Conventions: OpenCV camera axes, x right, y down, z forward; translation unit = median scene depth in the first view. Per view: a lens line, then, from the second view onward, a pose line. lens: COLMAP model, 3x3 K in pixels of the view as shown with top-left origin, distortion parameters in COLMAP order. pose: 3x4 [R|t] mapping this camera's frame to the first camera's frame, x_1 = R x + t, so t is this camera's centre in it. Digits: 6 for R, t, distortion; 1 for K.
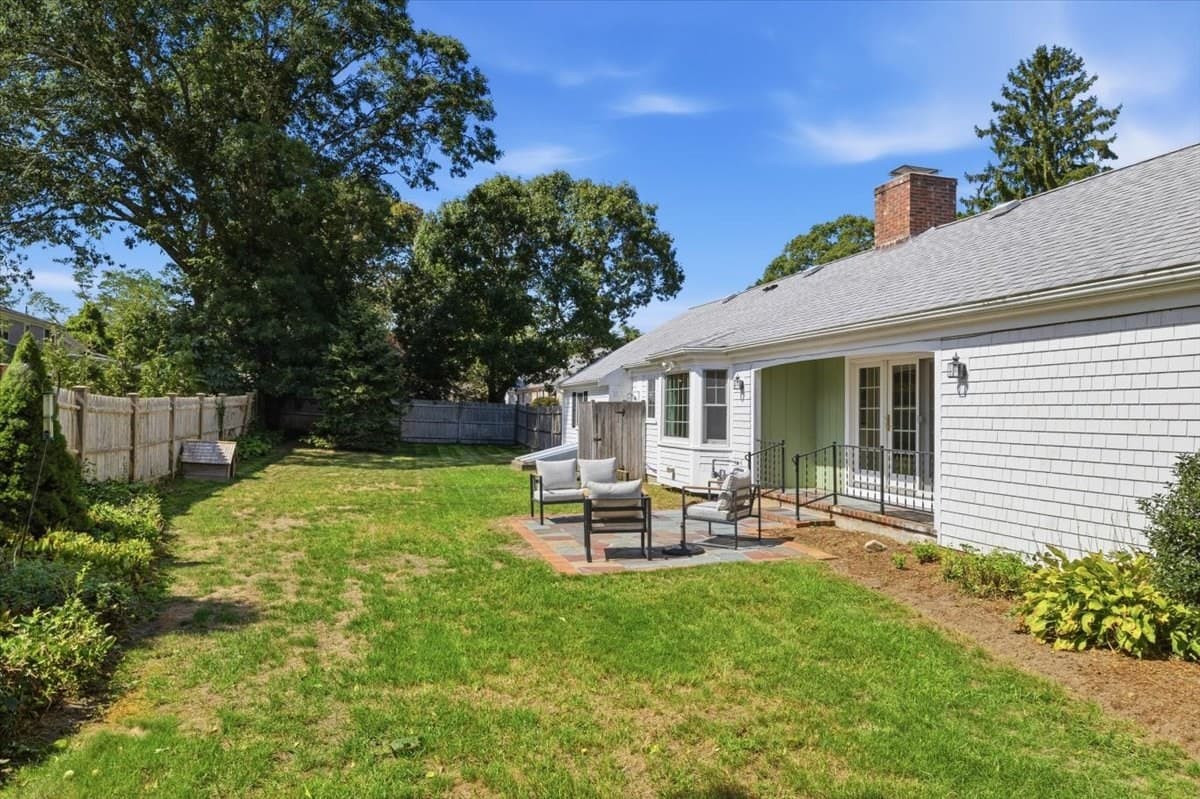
lens RADIAL K [[749.1, 0, 600.0], [0, 749.1, 399.5], [0, 0, 1]] dist [0.002574, 0.001723]
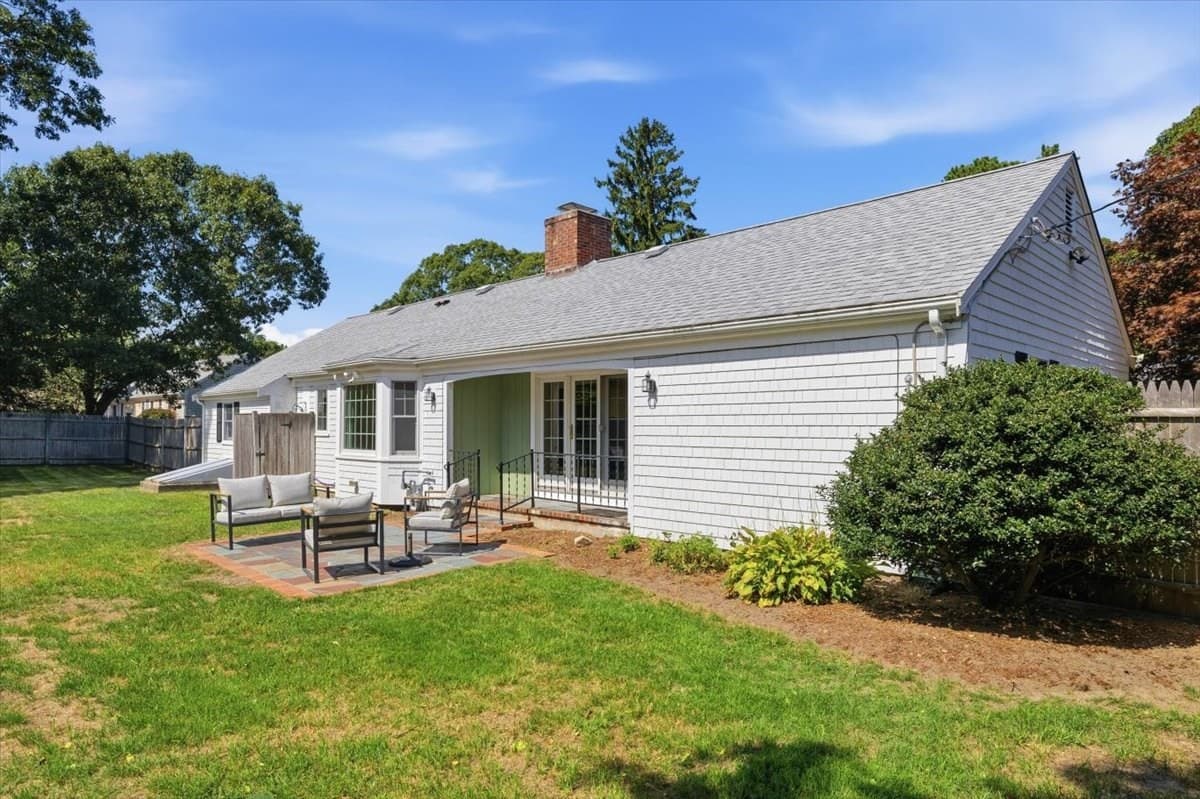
lens RADIAL K [[729.1, 0, 600.2], [0, 729.1, 422.6], [0, 0, 1]] dist [-0.001827, 0.000851]
pose [[0.878134, -0.004664, 0.478392, -0.108053], [-0.001896, 0.999911, 0.013227, 0.002950], [-0.478411, -0.012522, 0.878047, 0.025928]]
